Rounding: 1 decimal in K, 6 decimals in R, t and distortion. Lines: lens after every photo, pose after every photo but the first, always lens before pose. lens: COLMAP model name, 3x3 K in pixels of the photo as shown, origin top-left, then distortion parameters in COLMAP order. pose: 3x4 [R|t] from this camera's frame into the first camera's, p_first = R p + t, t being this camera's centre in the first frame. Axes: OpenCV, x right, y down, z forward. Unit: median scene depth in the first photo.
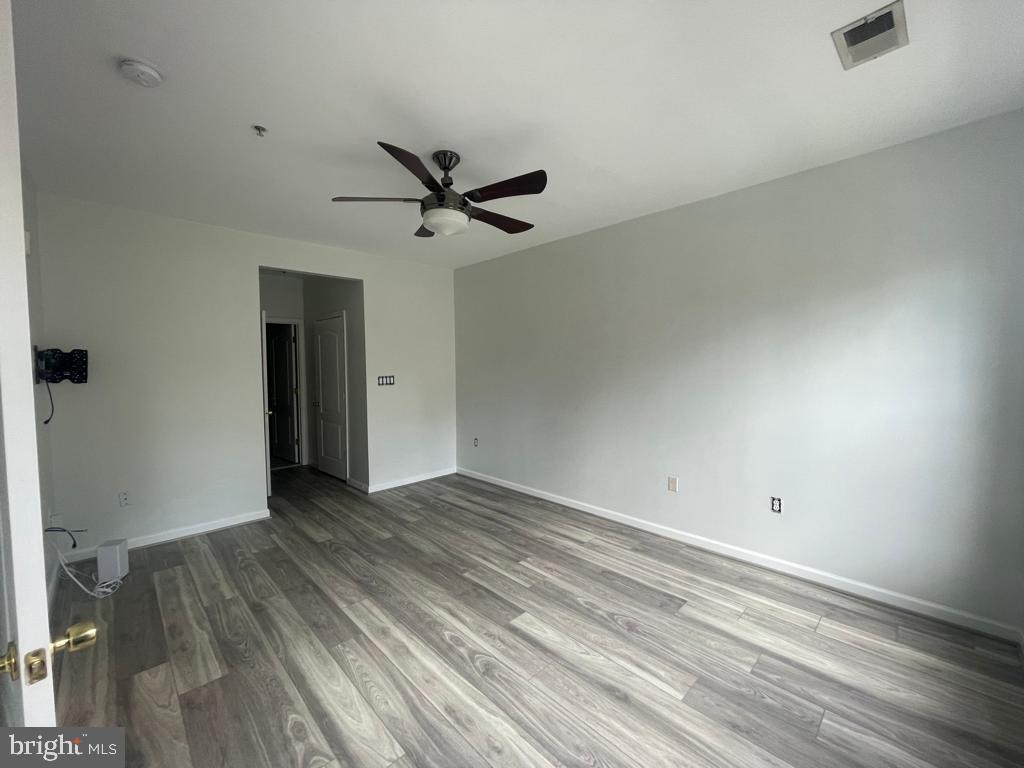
lens RADIAL K [[411.0, 0, 506.1], [0, 411.0, 383.2], [0, 0, 1]] dist [-0.006590, 0.001946]
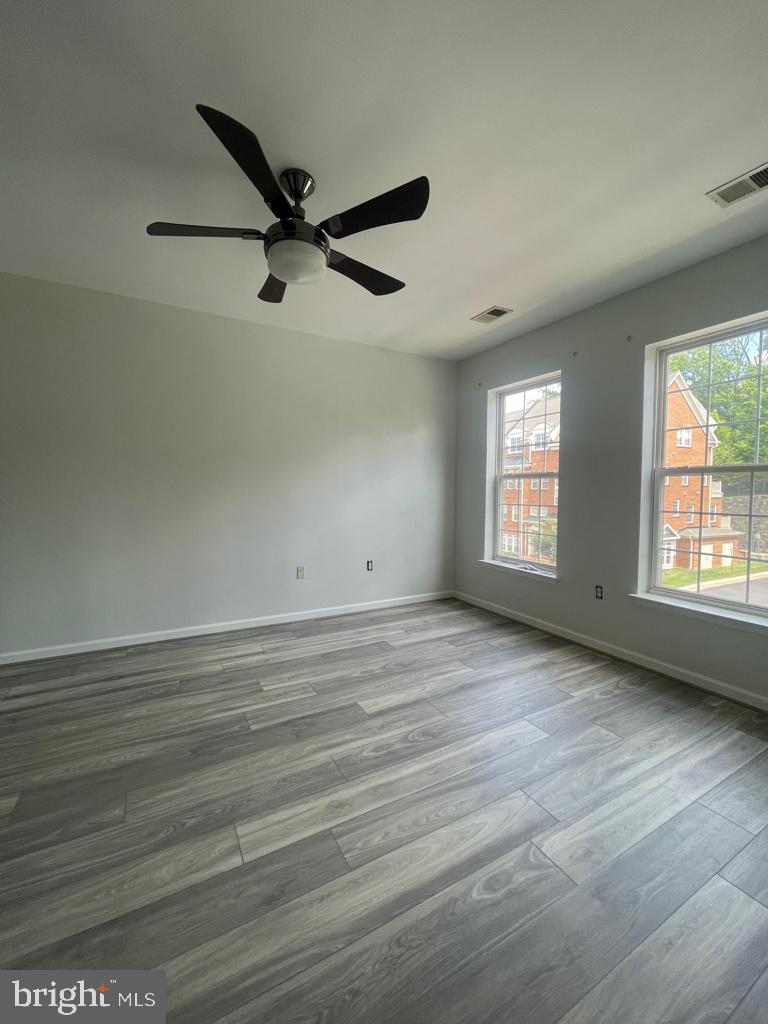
lens RADIAL K [[411.0, 0, 381.4], [0, 411.0, 508.1], [0, 0, 1]] dist [-0.006590, 0.001946]
pose [[0.260278, -0.036258, 0.964853, -0.871647], [0.033284, 0.999038, 0.028564, 0.055403], [-0.964960, 0.024679, 0.261234, 0.657106]]
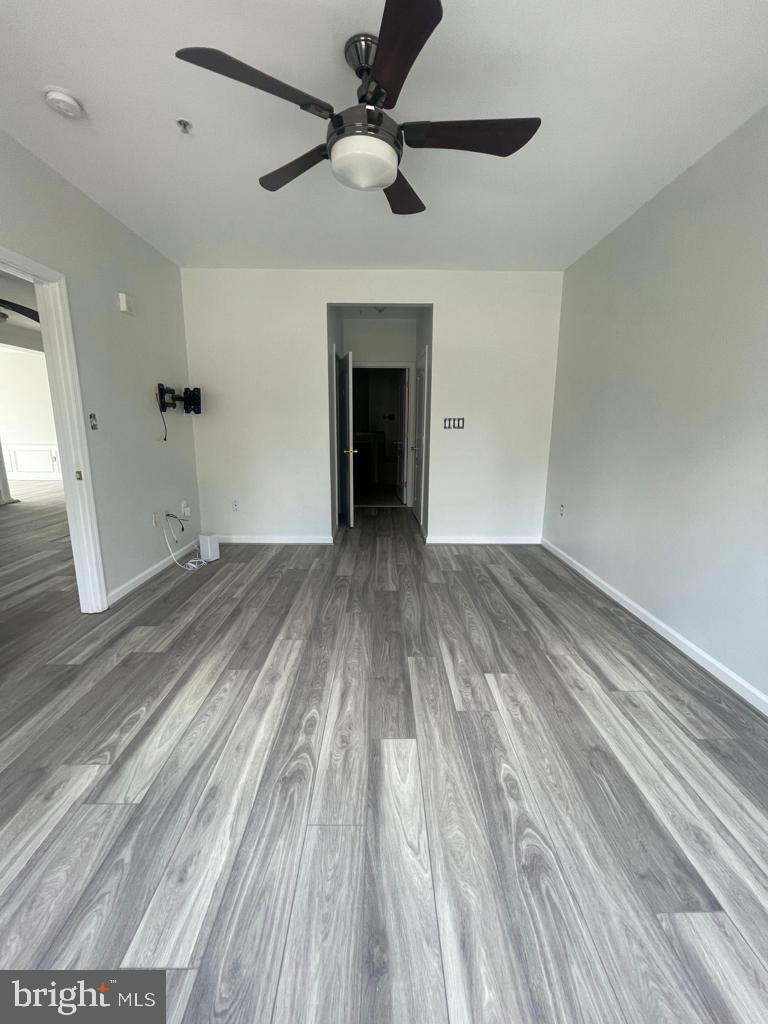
lens RADIAL K [[411.0, 0, 385.2], [0, 411.0, 506.3], [0, 0, 1]] dist [-0.006590, 0.001946]
pose [[0.727799, 0.149094, -0.669388, 0.415497], [-0.042477, 0.984008, 0.172986, 0.043506], [0.684474, -0.097465, 0.722493, 0.486320]]
